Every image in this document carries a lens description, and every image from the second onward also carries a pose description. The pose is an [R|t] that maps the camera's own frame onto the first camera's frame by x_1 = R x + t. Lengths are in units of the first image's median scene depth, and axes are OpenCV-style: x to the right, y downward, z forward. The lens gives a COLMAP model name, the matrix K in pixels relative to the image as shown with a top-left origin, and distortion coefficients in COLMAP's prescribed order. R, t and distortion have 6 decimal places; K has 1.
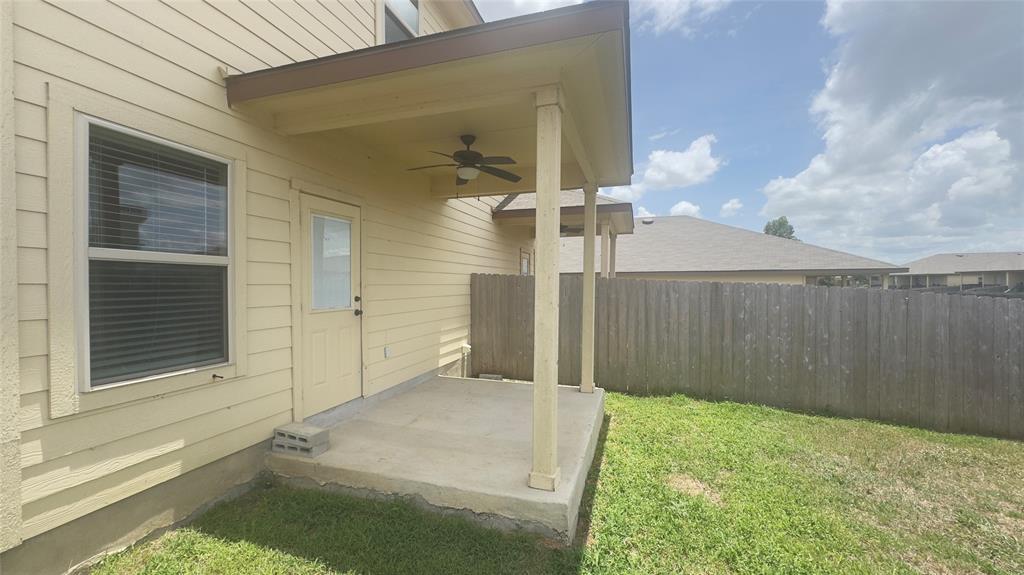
lens RADIAL K [[411.2, 0, 512.0], [0, 411.2, 287.5], [0, 0, 1]] dist [0.014728, -0.000022]
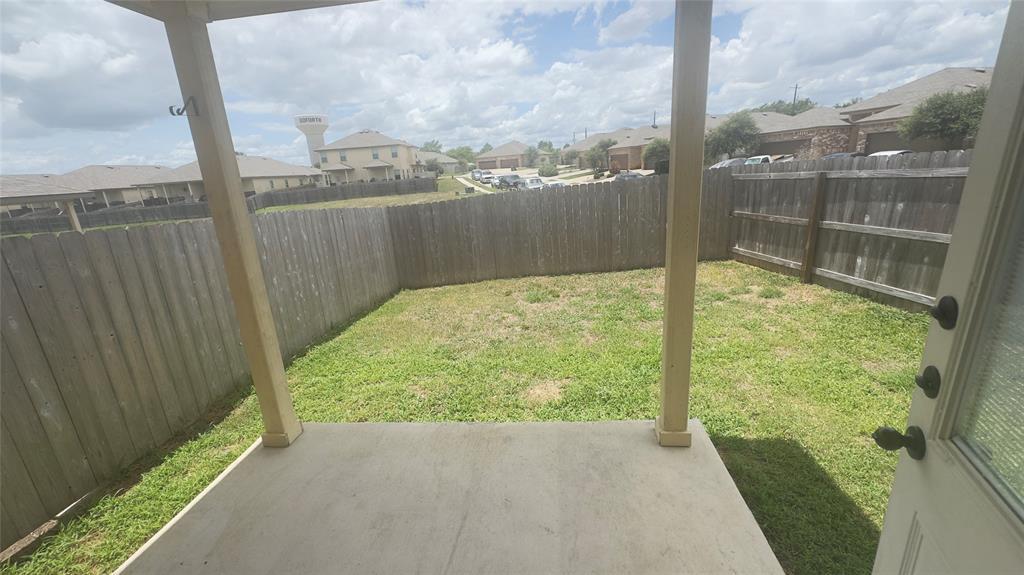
lens RADIAL K [[411.2, 0, 512.0], [0, 411.2, 287.5], [0, 0, 1]] dist [0.014728, -0.000022]
pose [[-0.204649, -0.263882, 0.942595, -0.279362], [0.058153, 0.957997, 0.280820, -0.064746], [-0.977106, 0.112284, -0.180707, 0.654420]]
